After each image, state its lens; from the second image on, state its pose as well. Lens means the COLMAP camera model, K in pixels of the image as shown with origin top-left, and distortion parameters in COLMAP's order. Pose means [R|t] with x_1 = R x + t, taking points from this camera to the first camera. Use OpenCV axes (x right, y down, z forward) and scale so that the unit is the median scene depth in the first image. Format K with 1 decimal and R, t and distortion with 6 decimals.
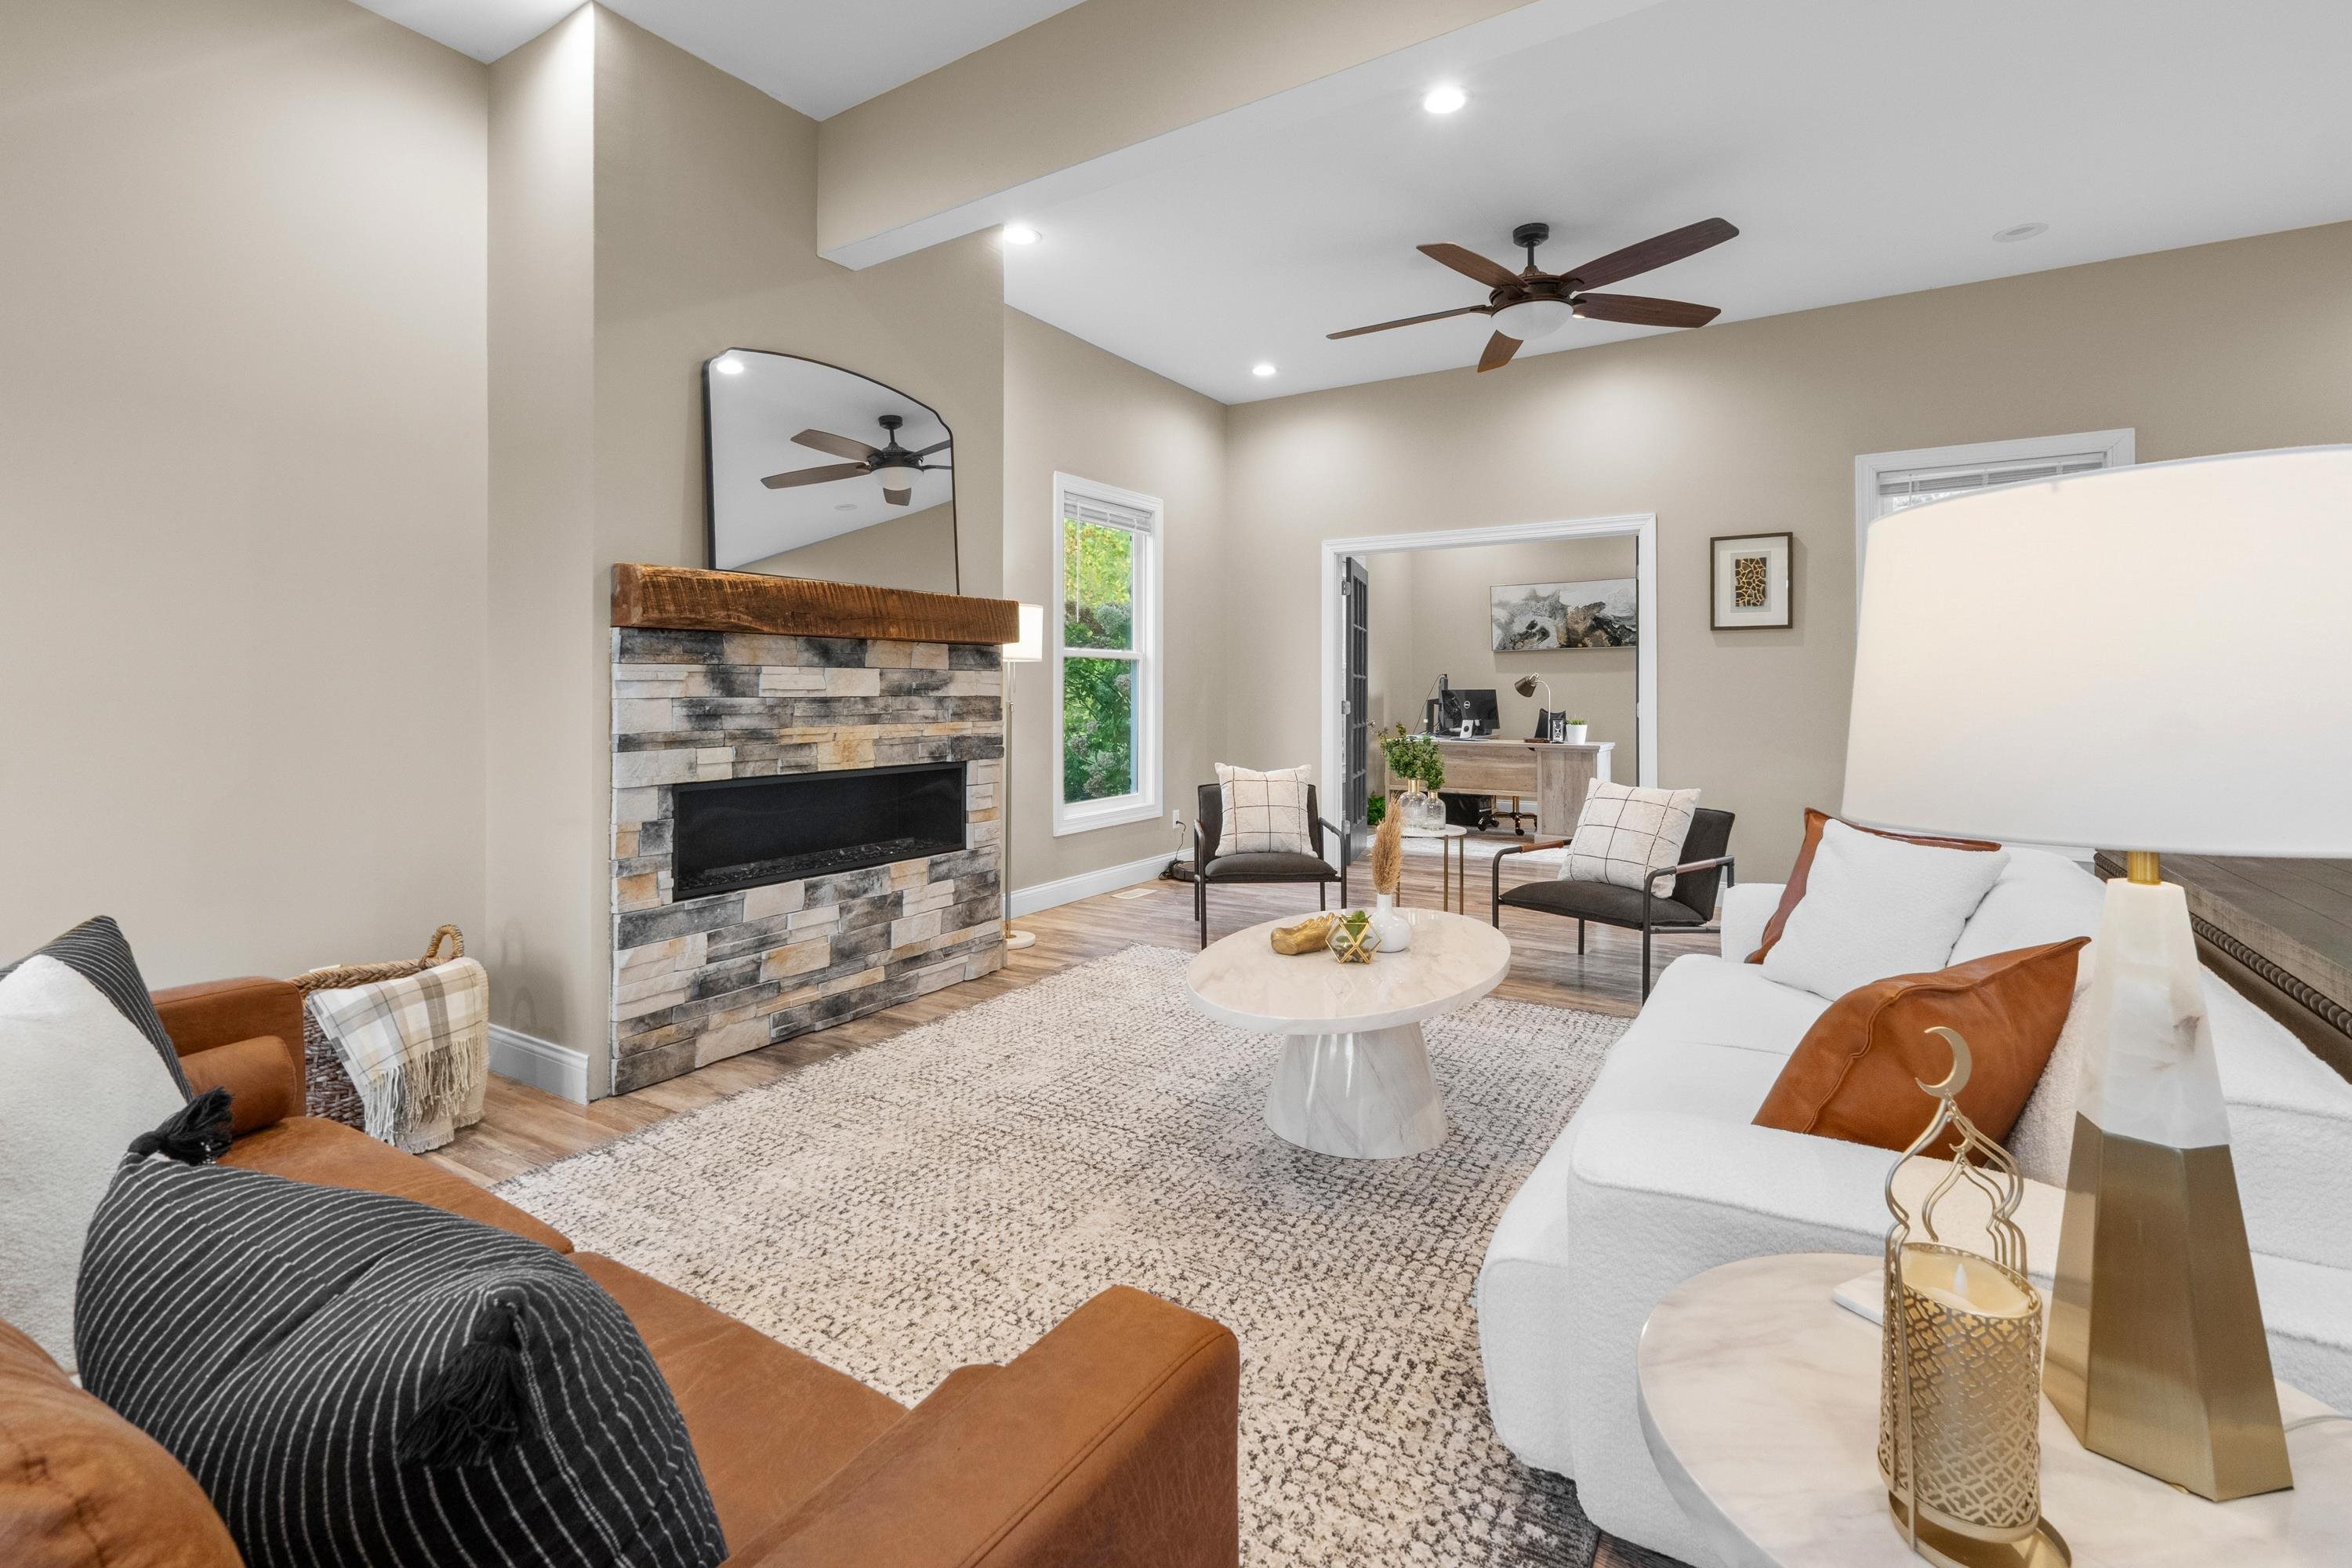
lens RADIAL K [[1024.7, 0, 1194.4], [0, 1024.7, 696.3], [0, 0, 1]] dist [0.012424, 0.000461]
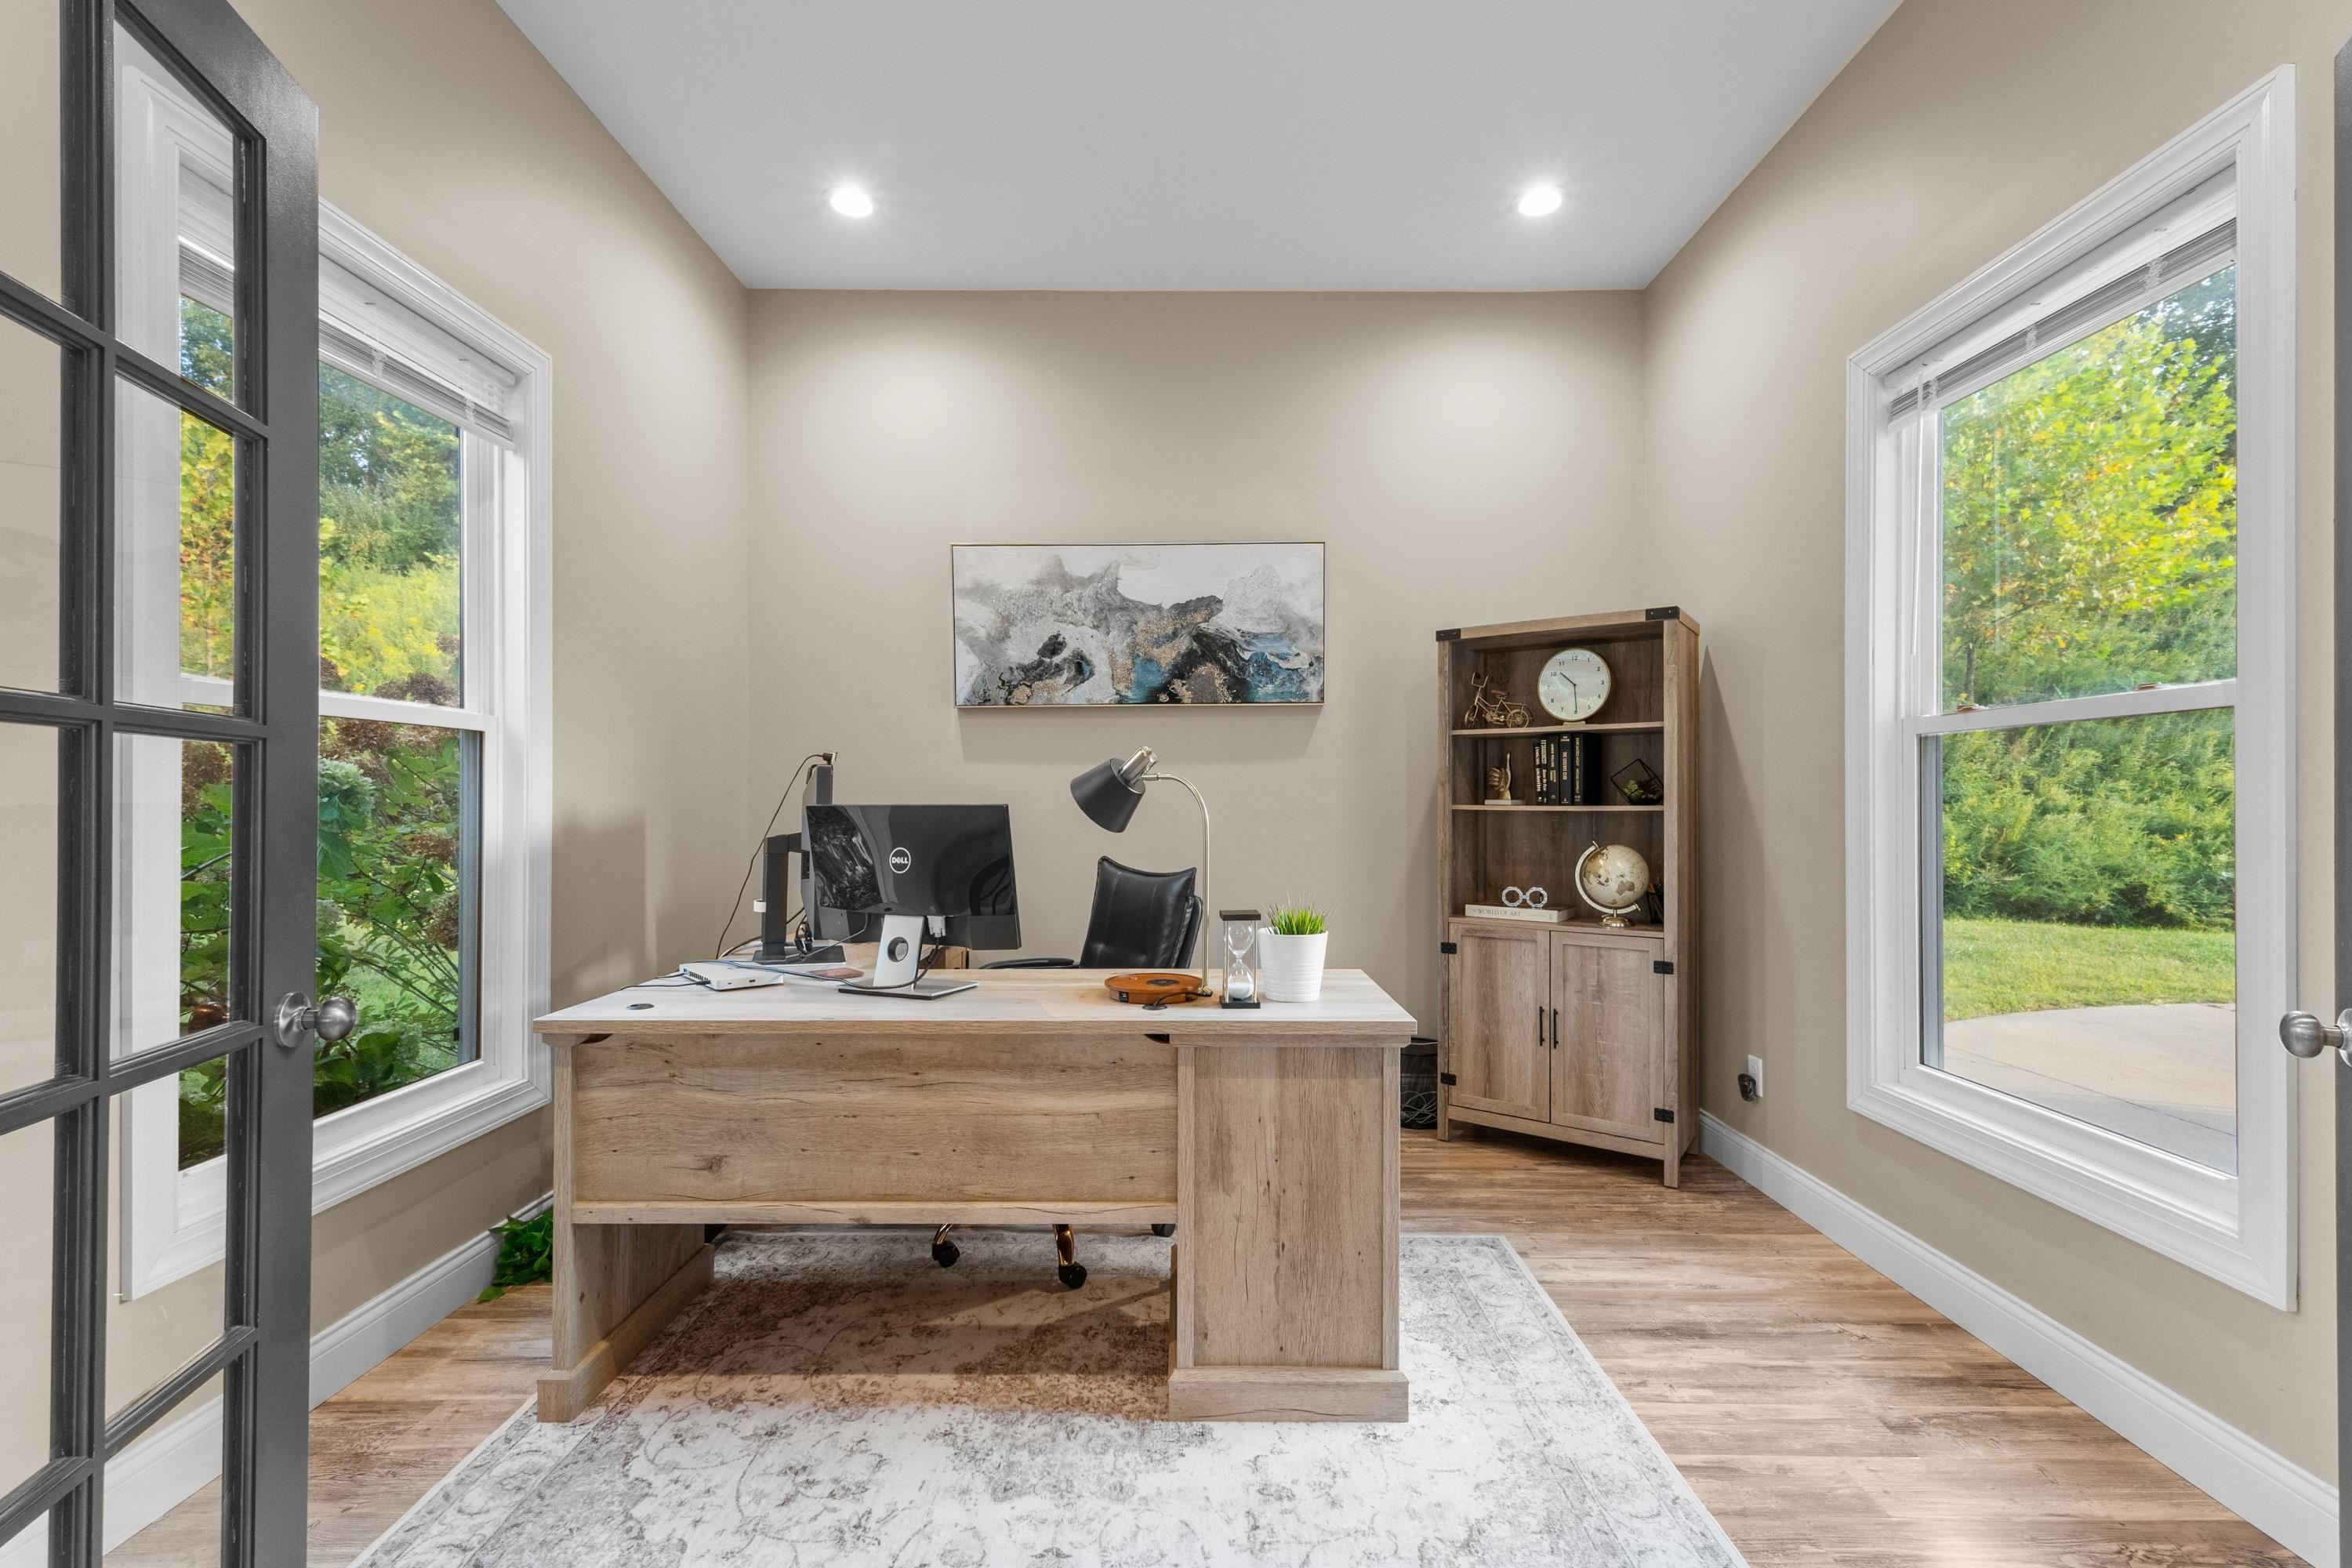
lens RADIAL K [[1024.7, 0, 1181.7], [0, 1024.7, 794.6], [0, 0, 1]] dist [0.012424, 0.000461]
pose [[0.855018, 0.006919, 0.518552, 0.448446], [0.000863, 0.999891, -0.014764, -0.011578], [-0.518598, 0.013071, 0.854918, 1.733372]]
